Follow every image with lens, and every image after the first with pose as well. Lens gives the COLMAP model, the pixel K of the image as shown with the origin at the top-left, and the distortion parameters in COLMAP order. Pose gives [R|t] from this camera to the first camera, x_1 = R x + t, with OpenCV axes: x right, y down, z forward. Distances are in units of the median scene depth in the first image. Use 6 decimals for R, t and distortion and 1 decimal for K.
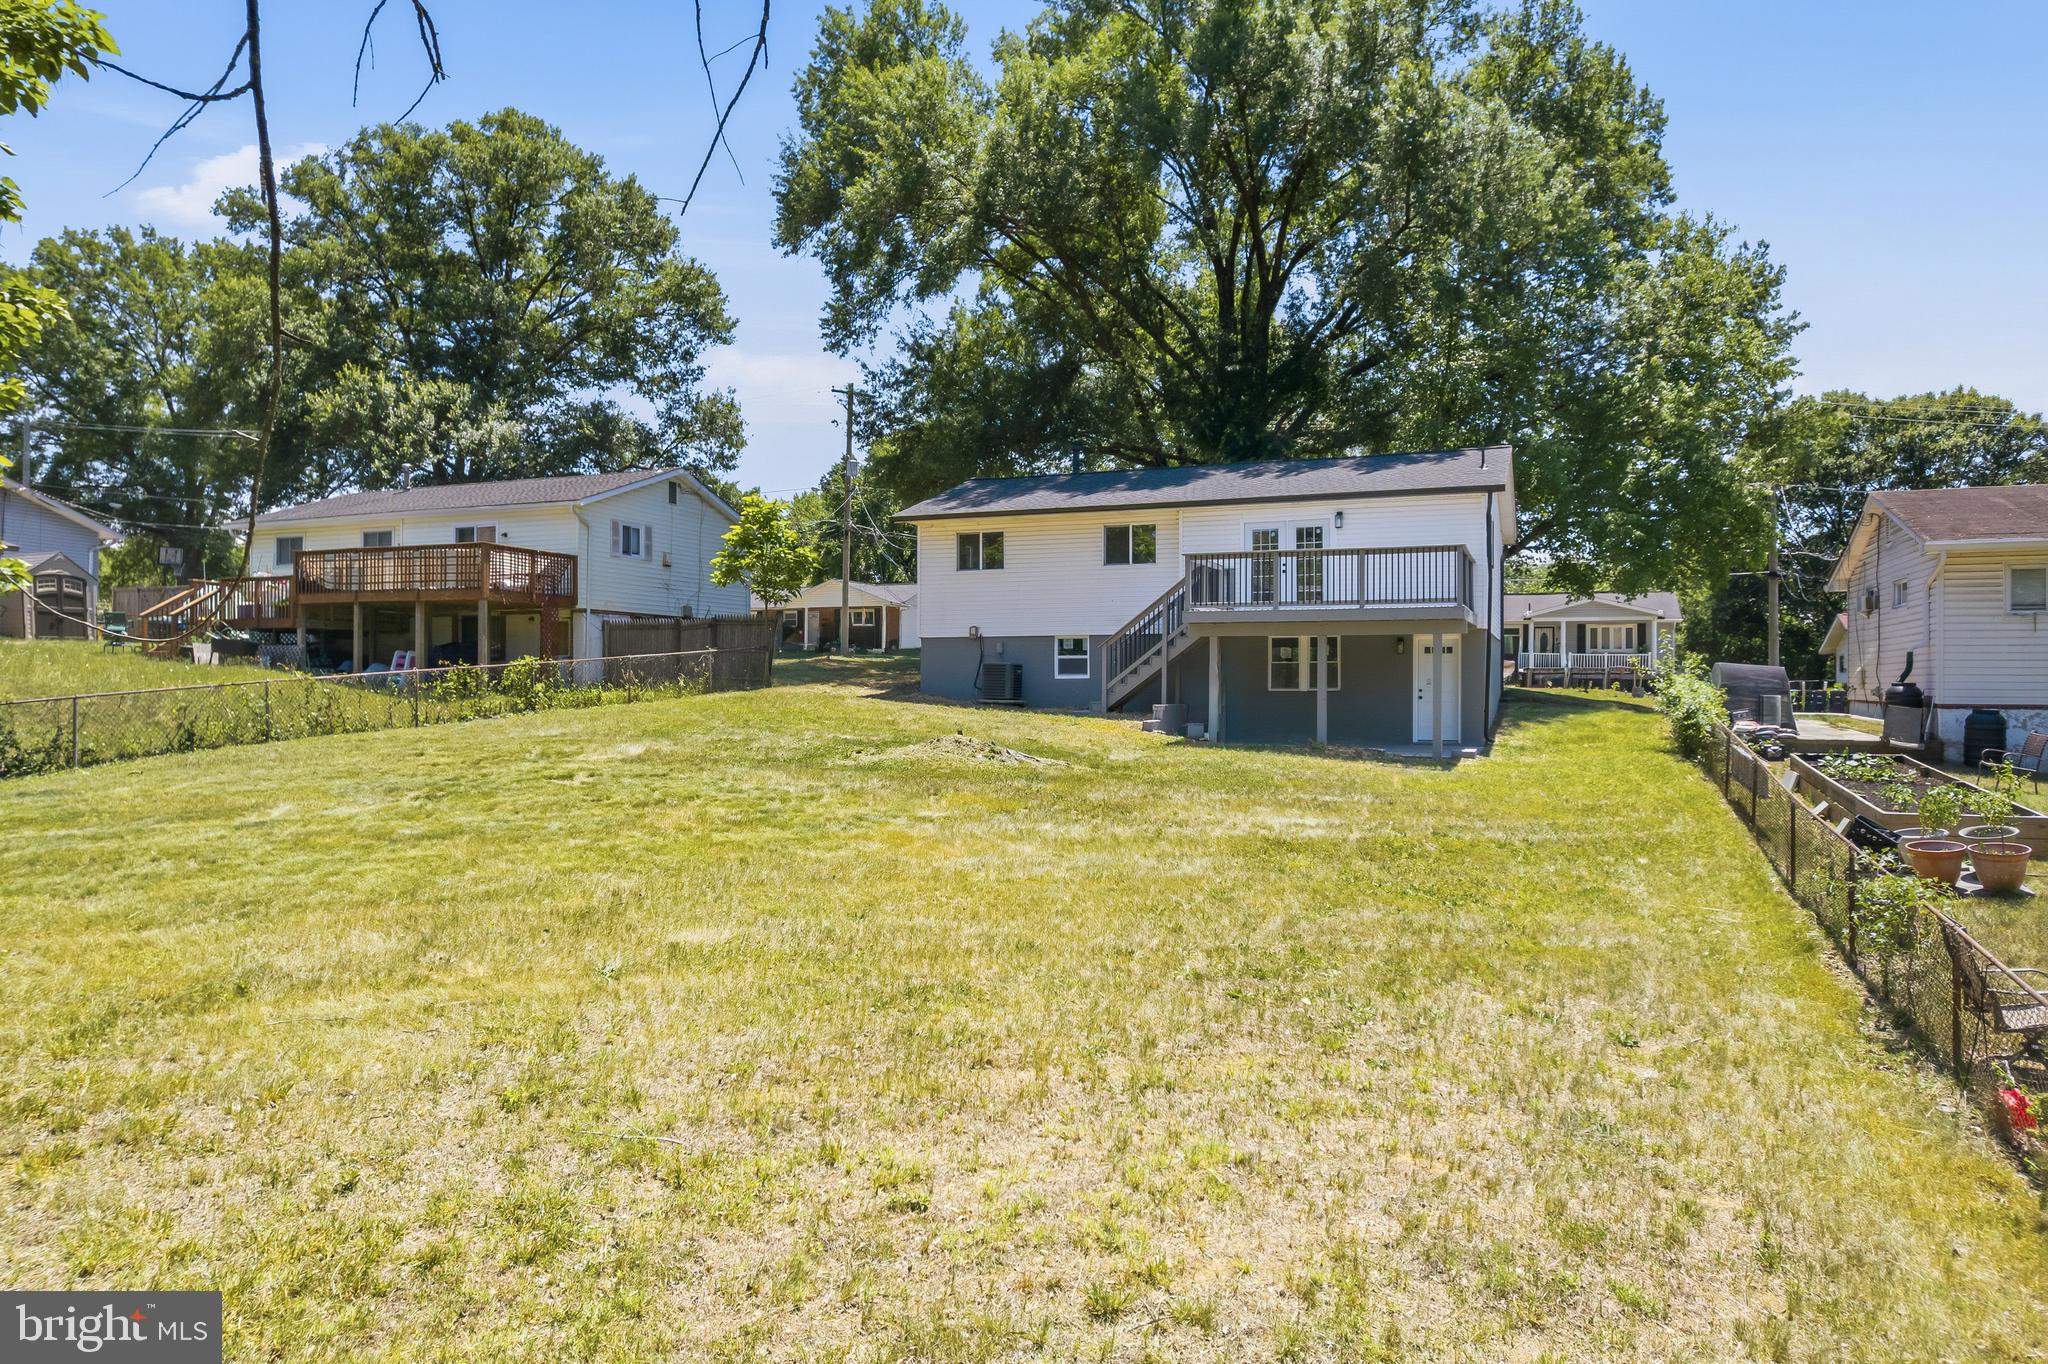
lens RADIAL K [[1336.7, 0, 1024.0], [0, 1336.7, 682.0], [0, 0, 1]] dist [-0.071476, 0.047901]
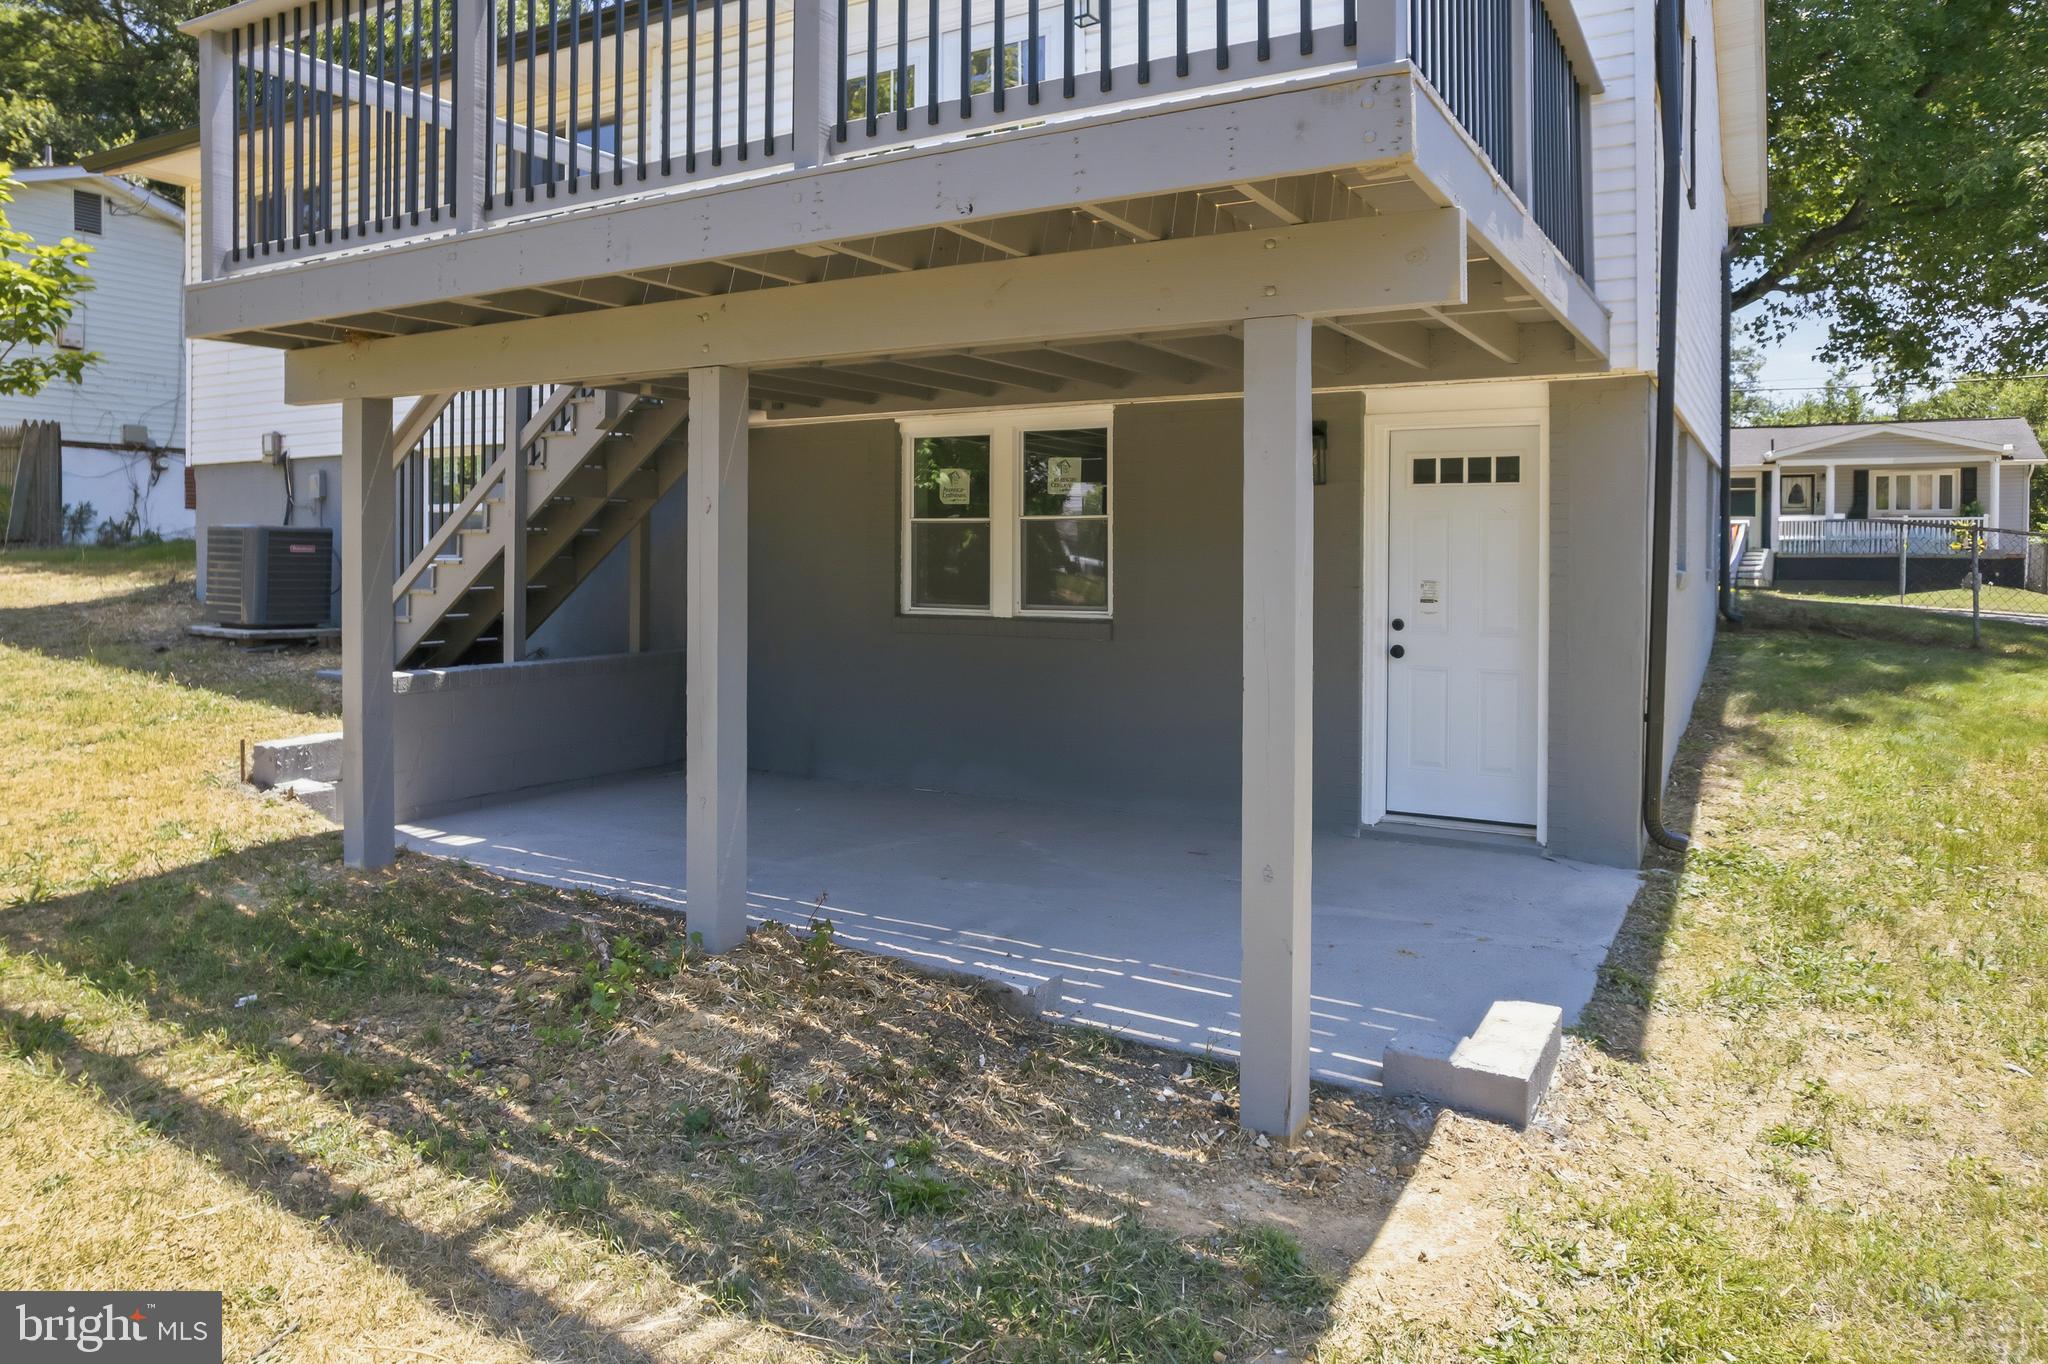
lens RADIAL K [[1336.7, 0, 1024.0], [0, 1336.7, 682.0], [0, 0, 1]] dist [-0.071476, 0.047901]
pose [[0.990325, 0.013891, -0.138067, 0.242195], [-0.000582, 0.995384, 0.095968, -0.006768], [0.138763, -0.094960, 0.985762, 0.678079]]
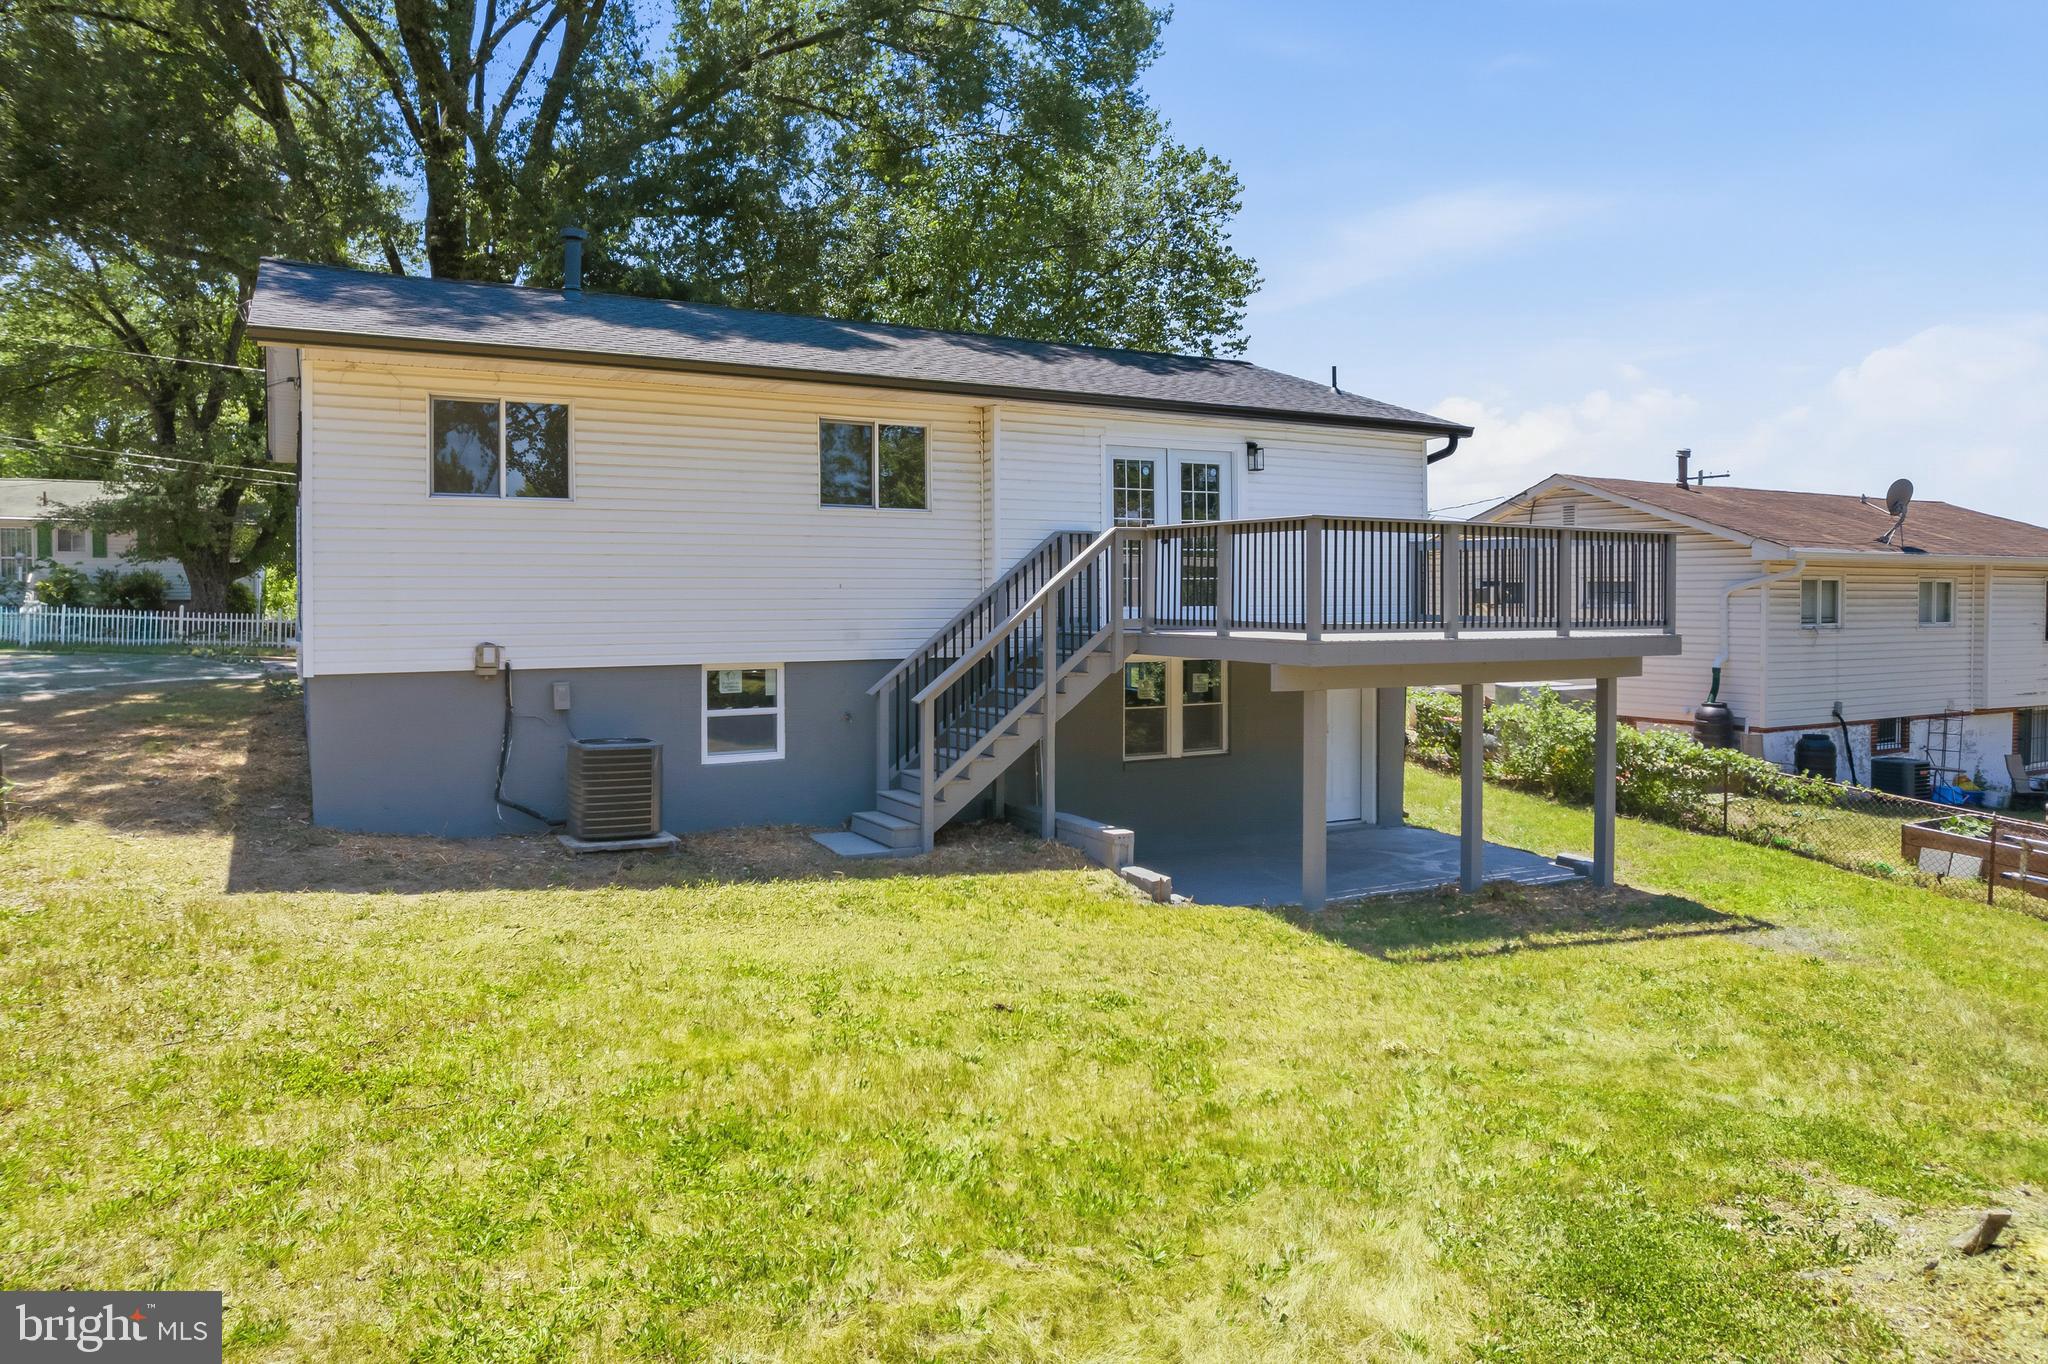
lens RADIAL K [[1354.3, 0, 1023.1], [0, 1354.3, 640.6], [0, 0, 1]] dist [-0.086754, 0.082277]
pose [[0.625497, -0.014267, 0.780096, -0.254017], [0.008066, 0.999898, 0.011820, -0.047428], [-0.780185, -0.001101, 0.625548, 0.665877]]
